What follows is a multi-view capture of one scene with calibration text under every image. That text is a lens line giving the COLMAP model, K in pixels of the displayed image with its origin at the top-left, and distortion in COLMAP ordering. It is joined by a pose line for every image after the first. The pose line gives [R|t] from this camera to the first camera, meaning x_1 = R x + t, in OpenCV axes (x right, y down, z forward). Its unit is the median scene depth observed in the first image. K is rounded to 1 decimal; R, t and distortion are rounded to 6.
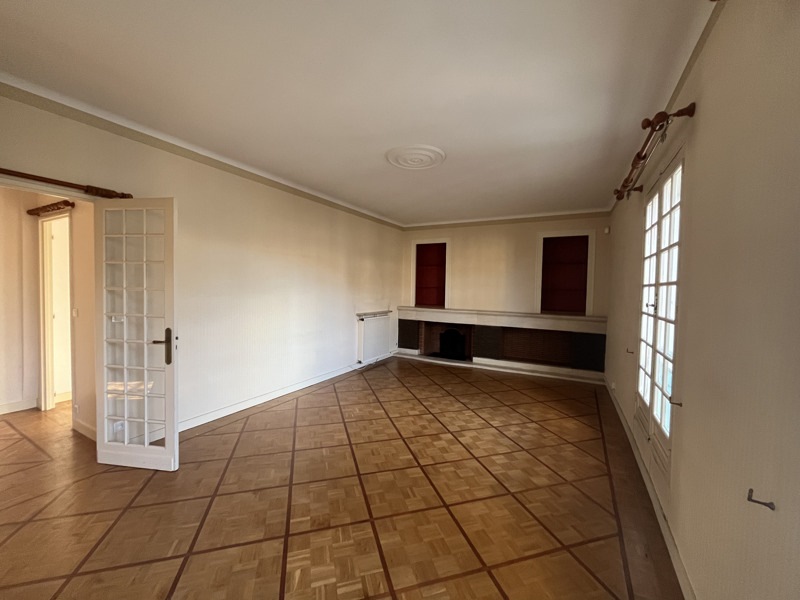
lens RADIAL K [[323.7, 0, 400.3], [0, 323.7, 297.1], [0, 0, 1]] dist [-0.008077, -0.000031]
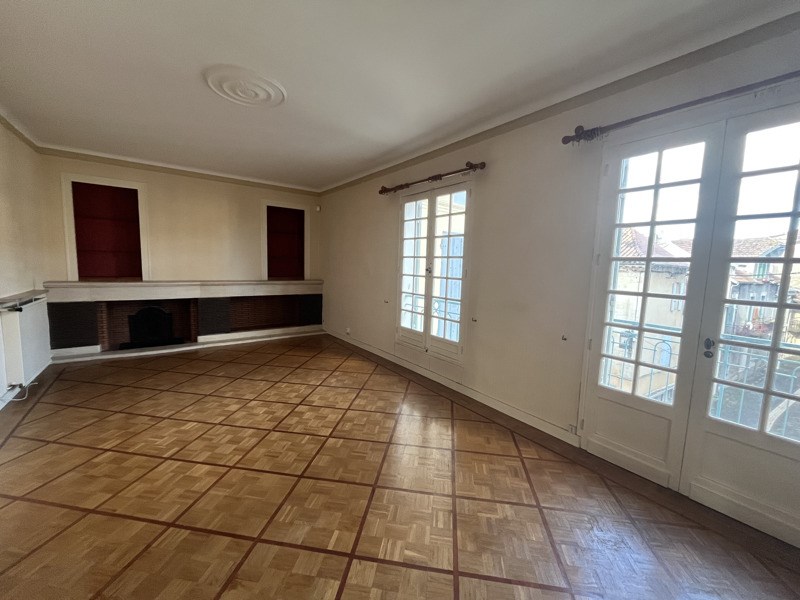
lens RADIAL K [[323.7, 0, 400.8], [0, 323.7, 295.7], [0, 0, 1]] dist [-0.008077, -0.000031]
pose [[0.412952, -0.097797, 0.905487, -0.342010], [0.003756, 0.994392, 0.105686, -0.008016], [-0.910745, -0.040242, 0.411004, 0.193987]]
